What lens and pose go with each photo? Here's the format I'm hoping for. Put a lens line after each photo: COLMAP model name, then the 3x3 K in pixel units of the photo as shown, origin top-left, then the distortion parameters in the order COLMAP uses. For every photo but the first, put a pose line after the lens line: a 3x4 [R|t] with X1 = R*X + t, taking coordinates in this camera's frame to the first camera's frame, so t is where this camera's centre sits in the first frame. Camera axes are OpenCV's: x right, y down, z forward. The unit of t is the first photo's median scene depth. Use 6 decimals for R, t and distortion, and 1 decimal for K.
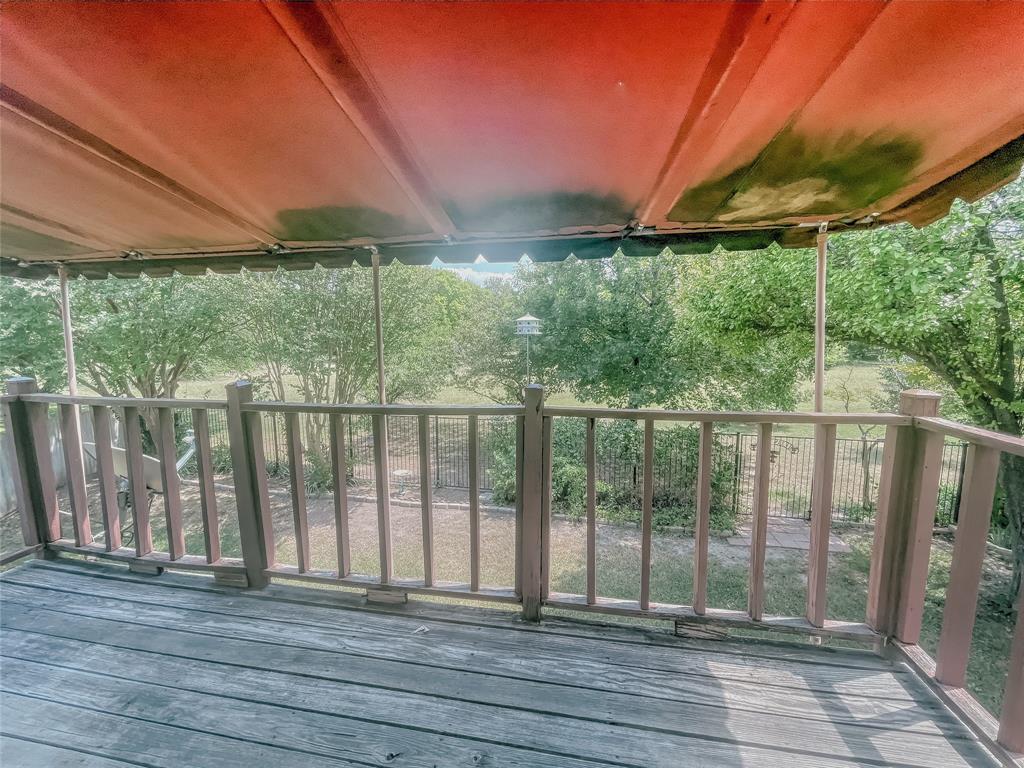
lens RADIAL K [[424.7, 0, 514.1], [0, 424.7, 383.0], [0, 0, 1]] dist [-0.000706, 0.001224]
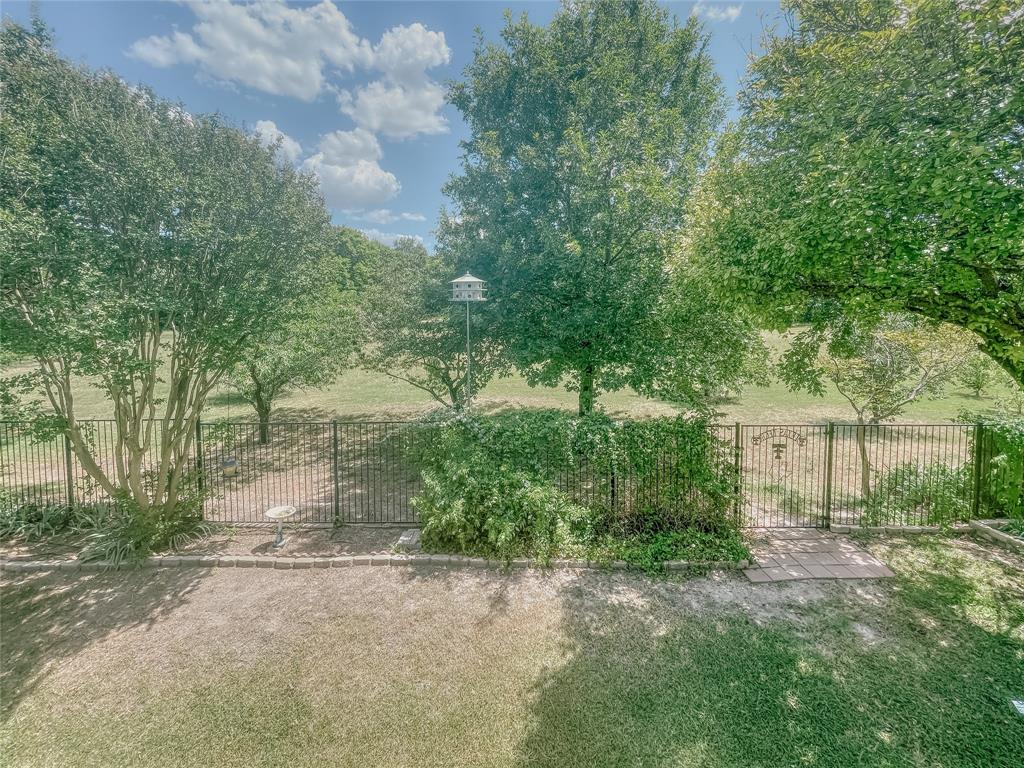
lens RADIAL K [[424.7, 0, 491.3], [0, 424.7, 311.5], [0, 0, 1]] dist [-0.000706, 0.001224]
pose [[0.986163, -0.013991, 0.165186, -0.046064], [0.028401, 0.995959, -0.085198, -0.033153], [-0.163327, 0.088710, 0.982576, 0.277684]]
